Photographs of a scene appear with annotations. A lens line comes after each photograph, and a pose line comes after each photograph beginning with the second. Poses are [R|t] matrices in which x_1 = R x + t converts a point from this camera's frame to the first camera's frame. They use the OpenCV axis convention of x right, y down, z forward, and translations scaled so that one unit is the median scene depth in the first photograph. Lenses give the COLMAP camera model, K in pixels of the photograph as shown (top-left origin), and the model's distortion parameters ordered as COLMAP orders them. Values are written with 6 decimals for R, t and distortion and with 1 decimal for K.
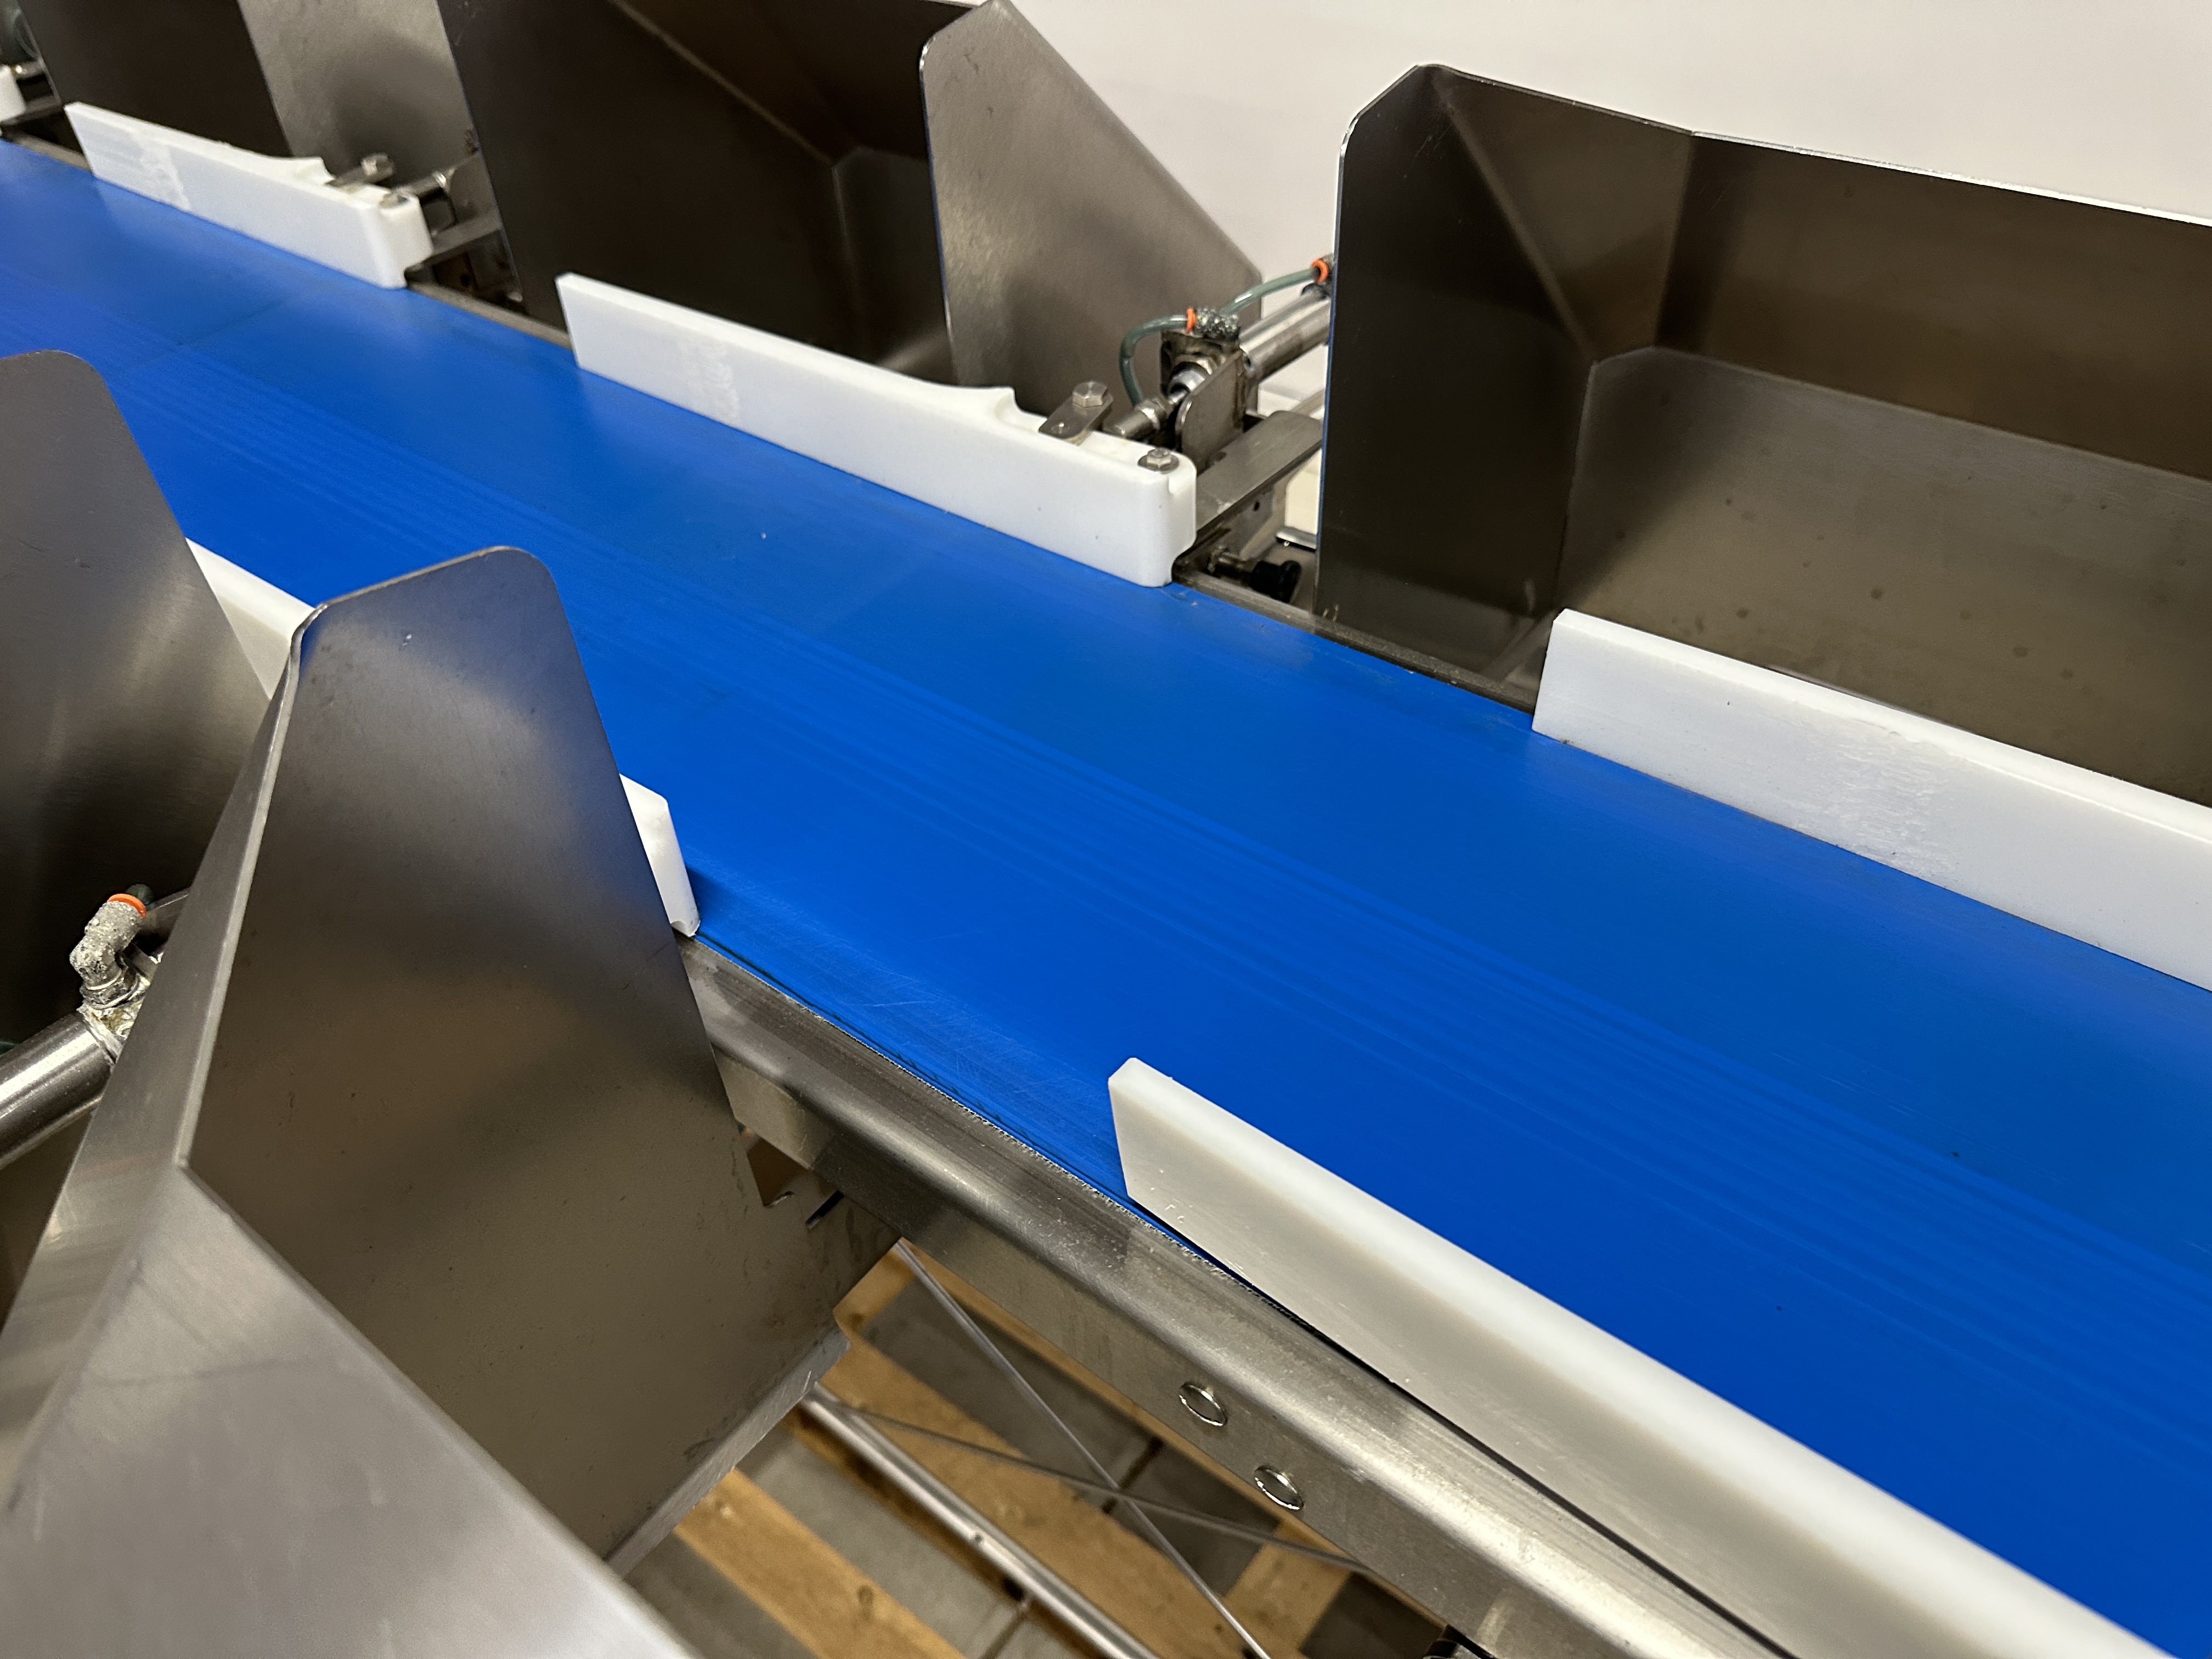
lens RADIAL K [[1556.8, 0, 1106.0], [0, 1556.8, 829.5], [0, 0, 1]] dist [0.078510, -0.108278]
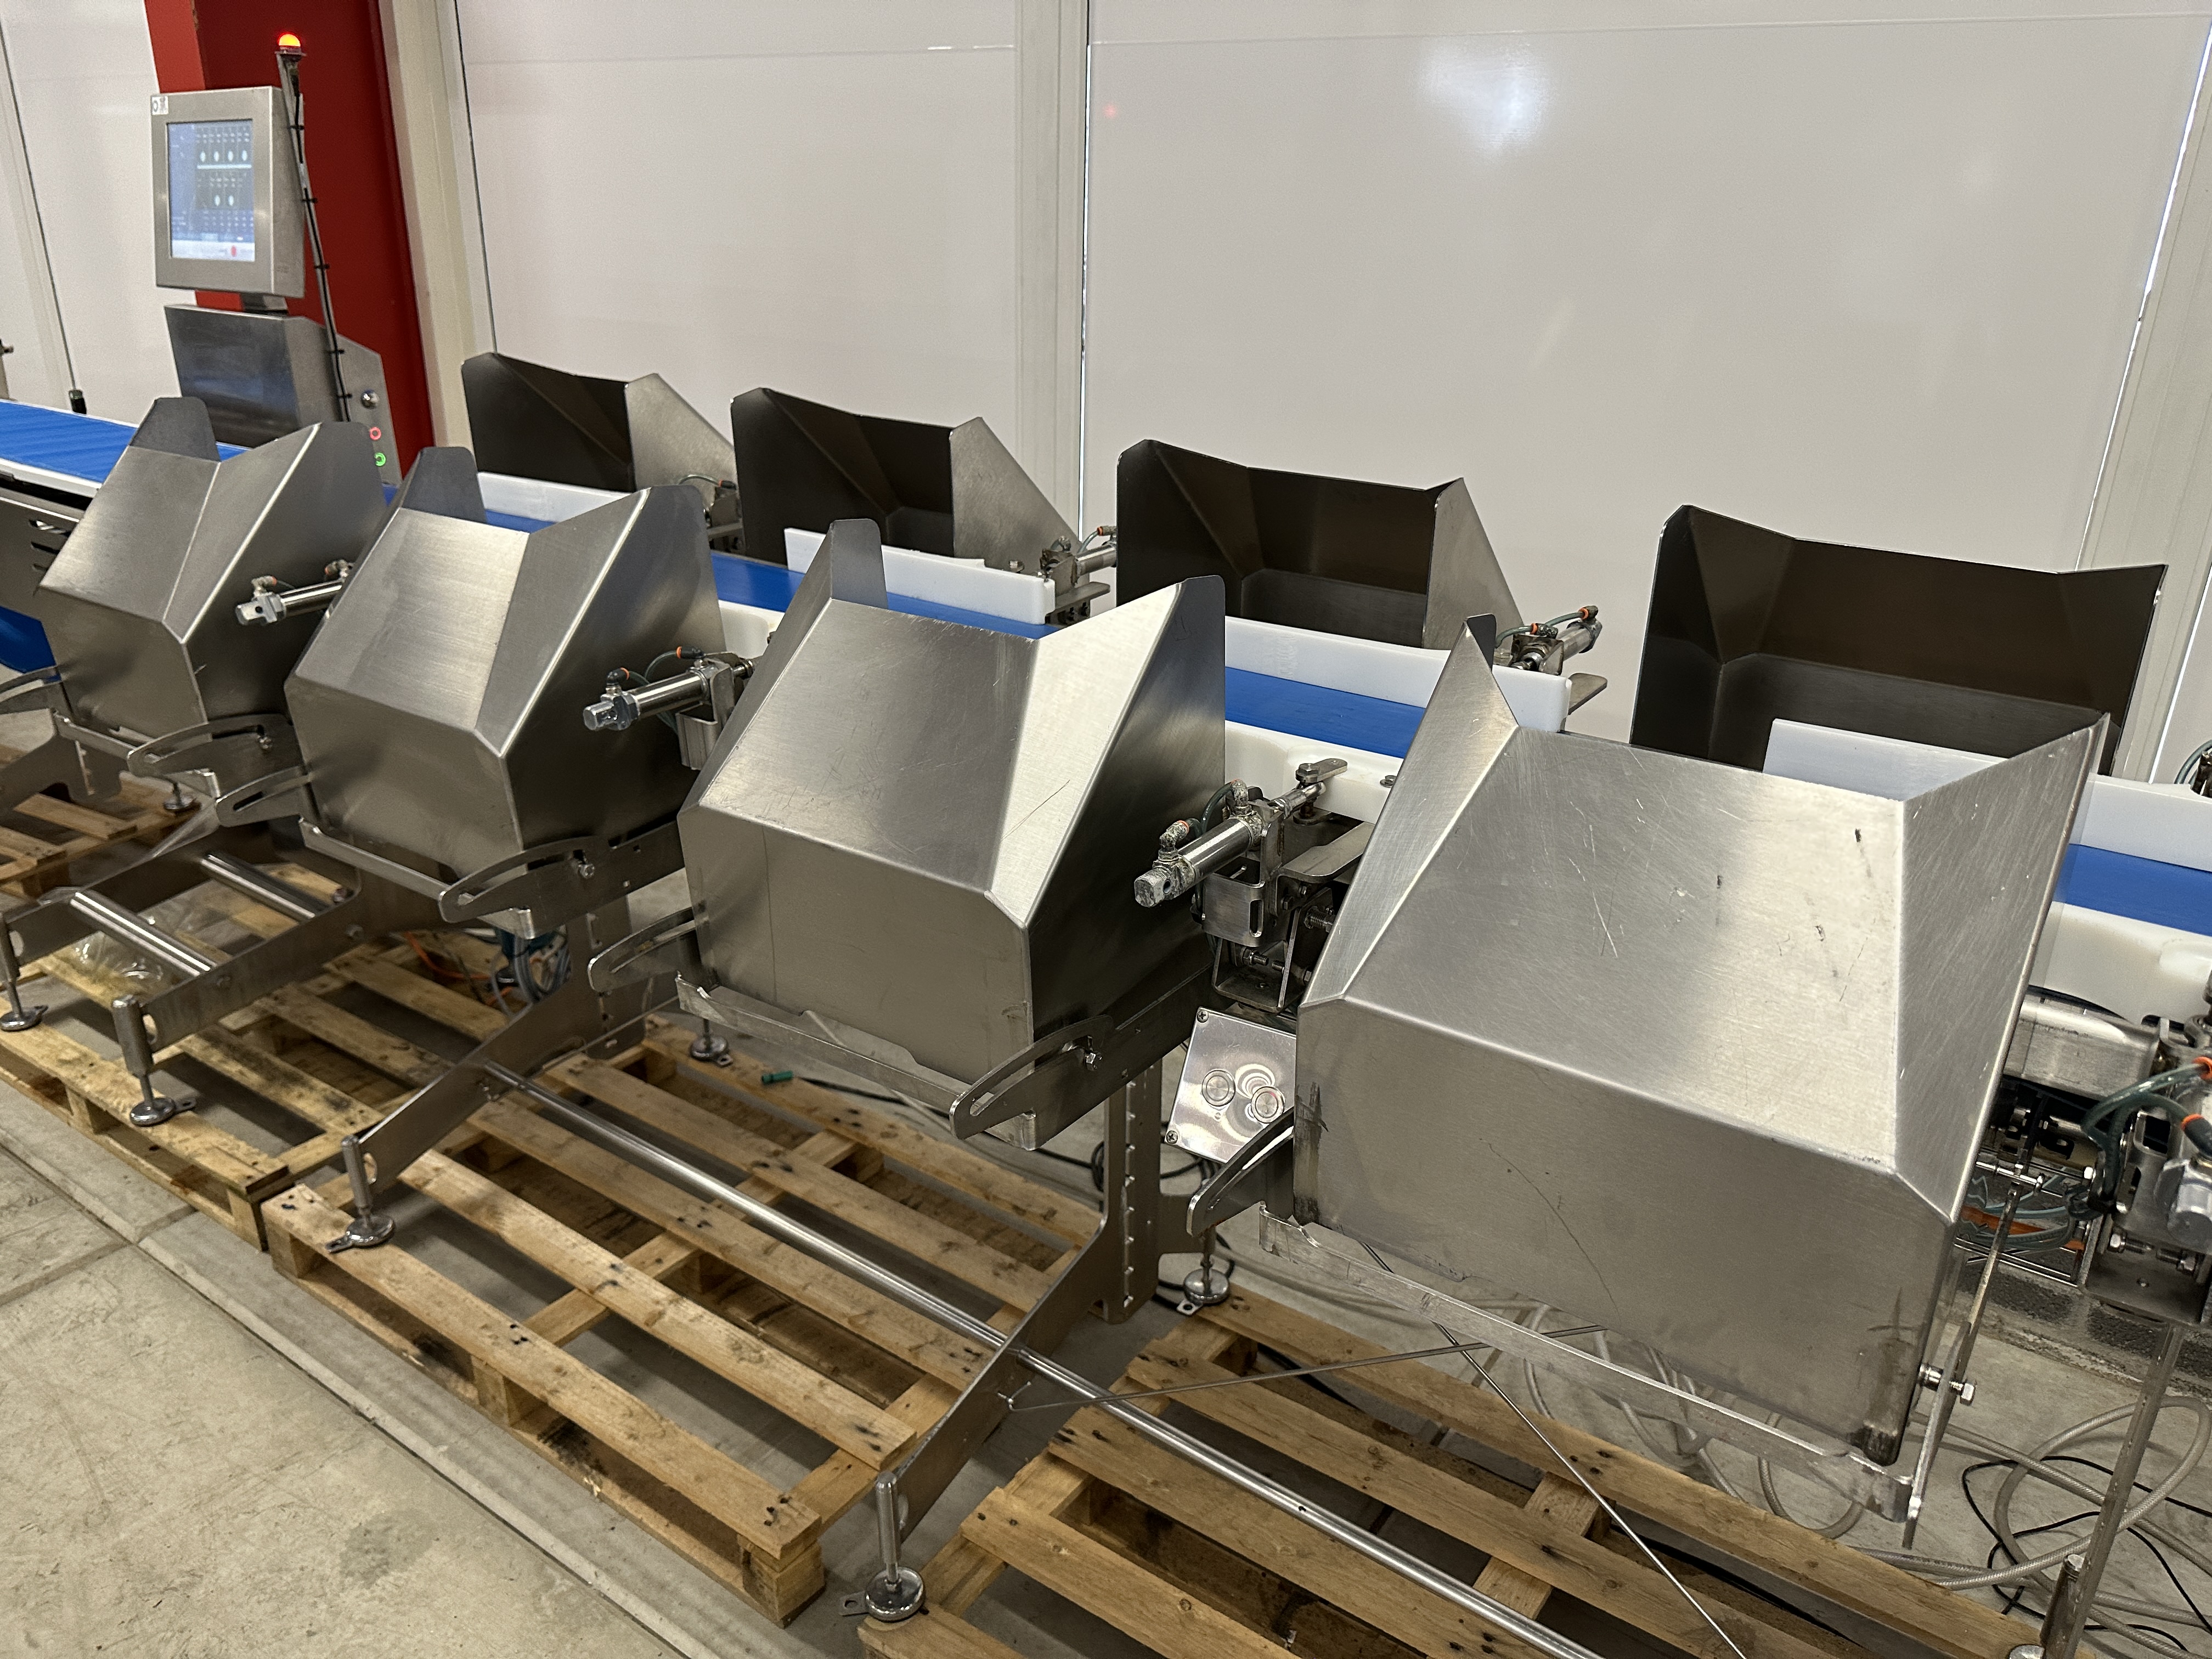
lens RADIAL K [[1582.9, 0, 1106.0], [0, 1582.9, 829.5], [0, 0, 1]] dist [0.002732, 0.002435]
pose [[0.997289, 0.026078, 0.068815, -0.611093], [-0.003889, 0.952476, -0.304588, 0.525319], [-0.073488, 0.303494, 0.949995, -0.782321]]
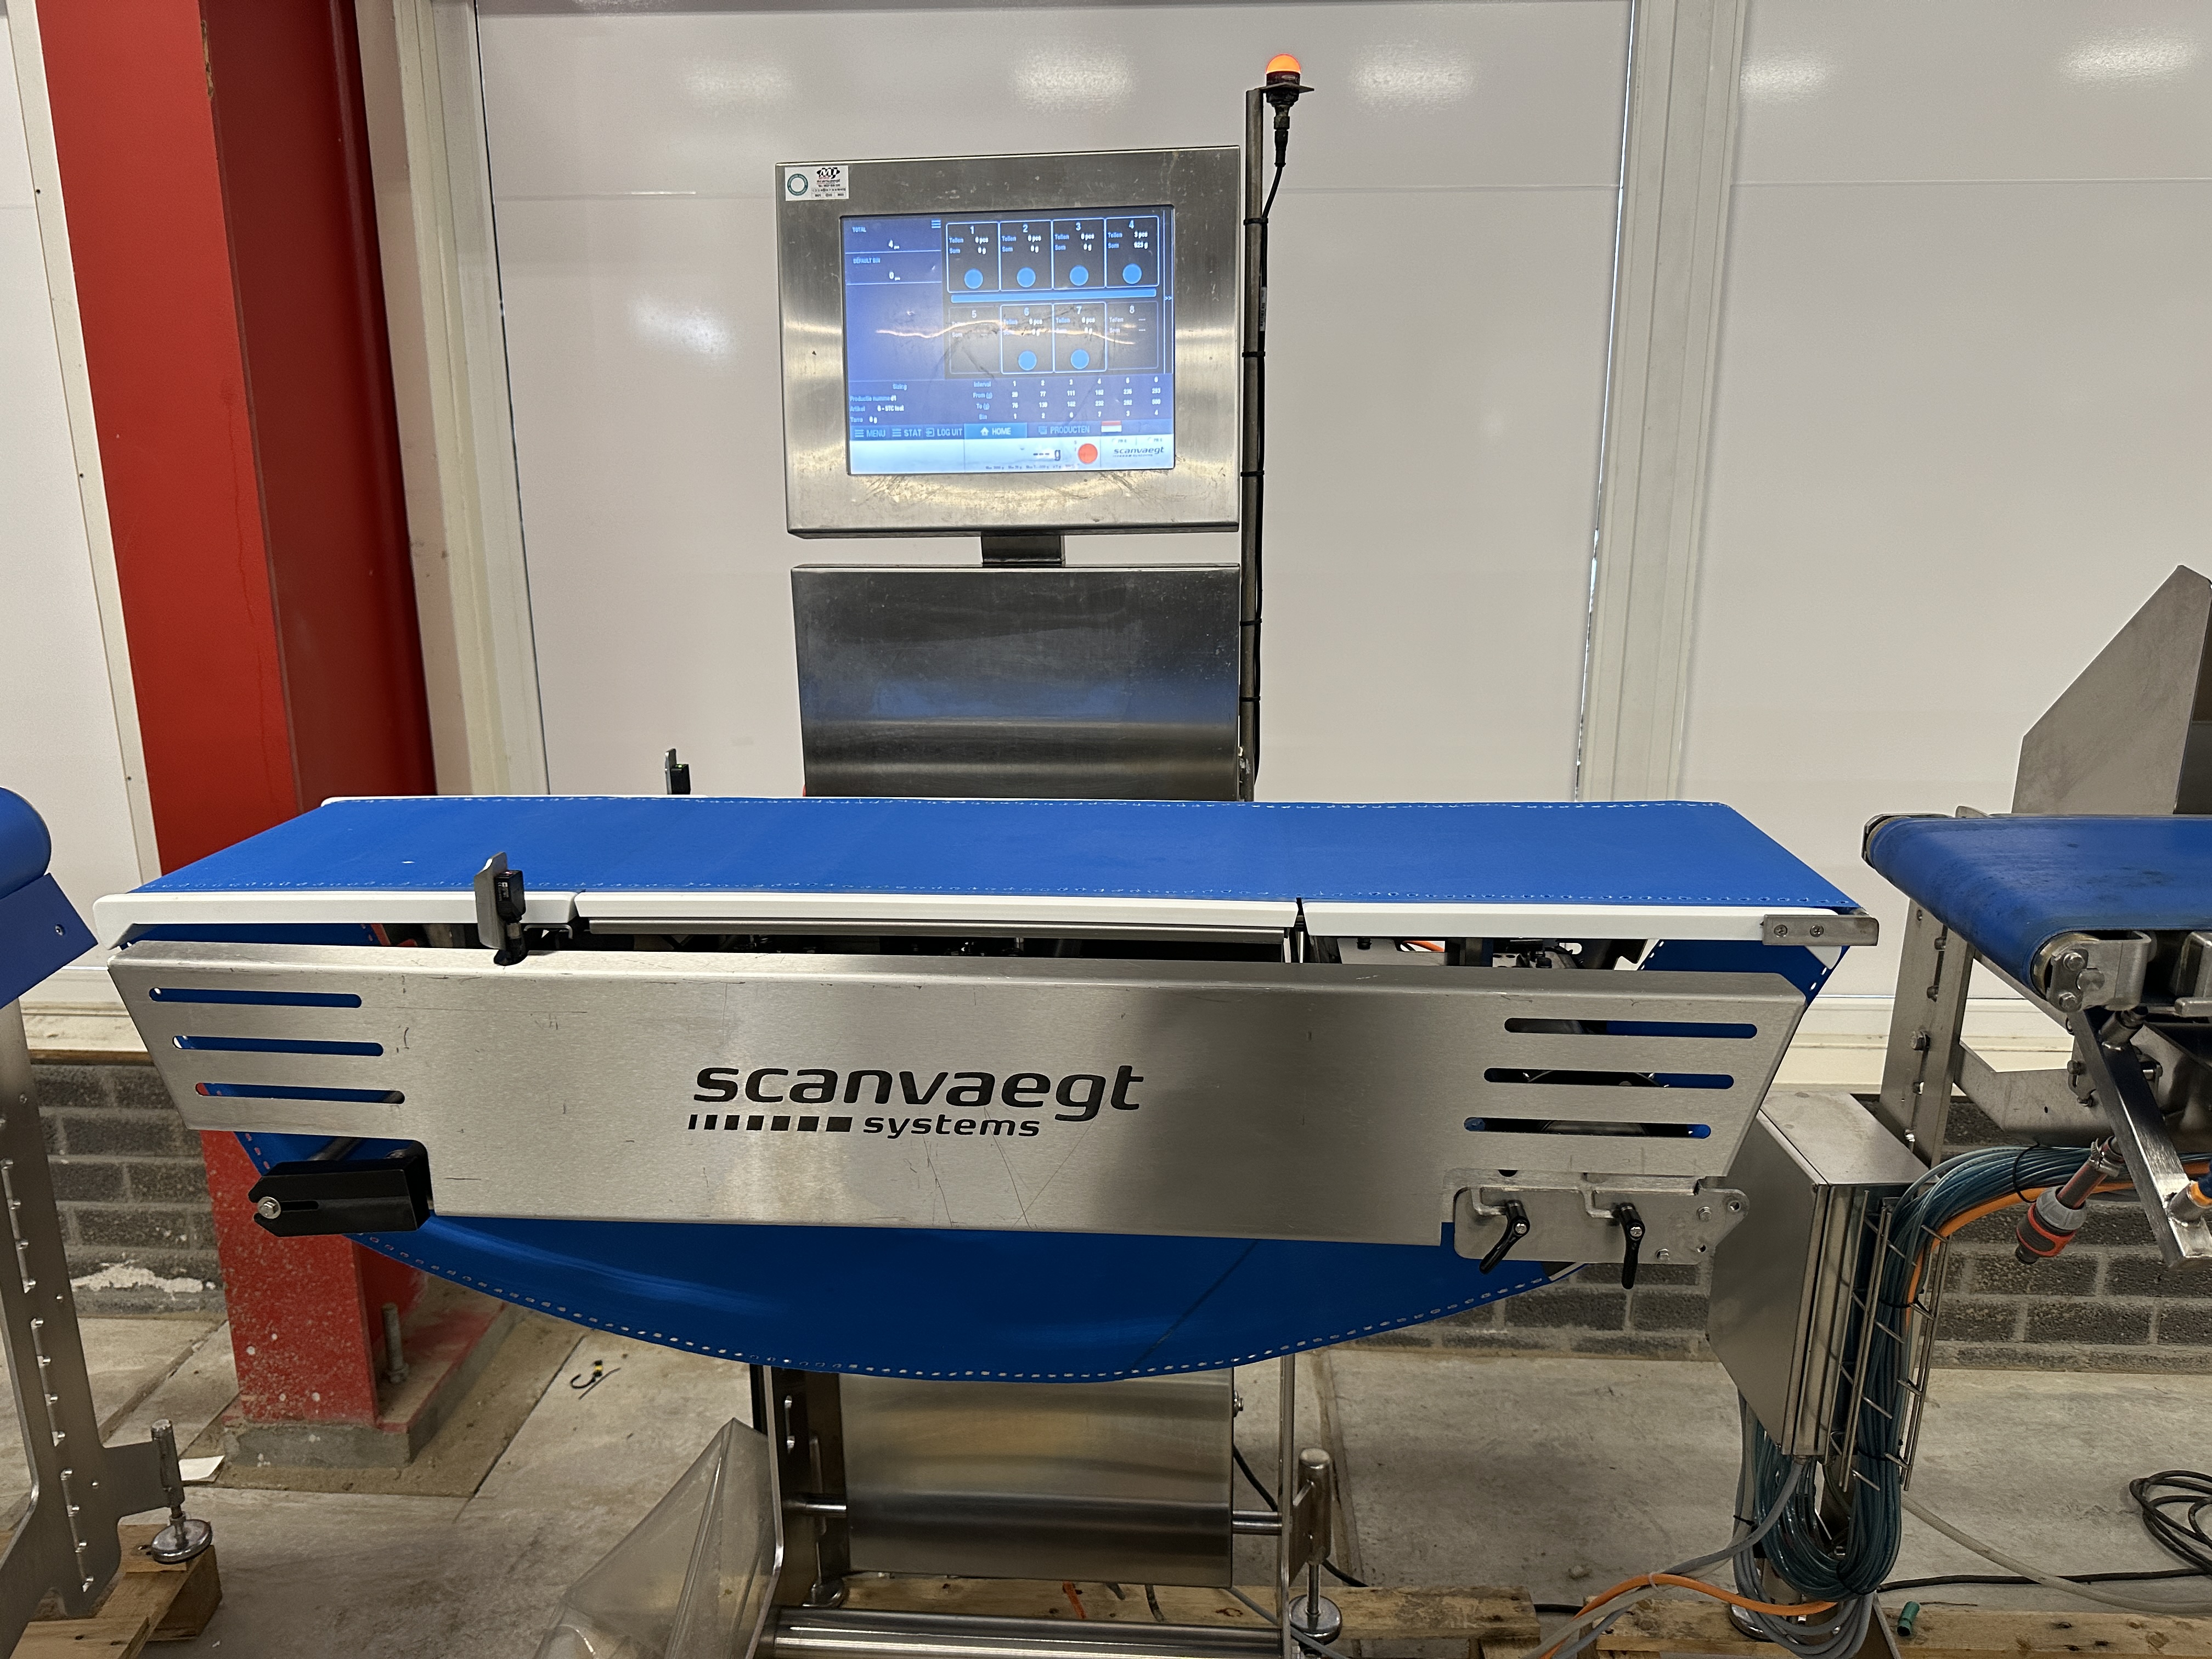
lens RADIAL K [[1552.5, 0, 1099.9], [0, 1552.5, 859.3], [0, 0, 1]] dist [0.065434, -0.064554]
pose [[0.815454, -0.122278, 0.565759, -3.498909], [0.355026, 0.877641, -0.322030, -0.783007], [-0.457156, 0.463460, 0.759087, 1.191046]]
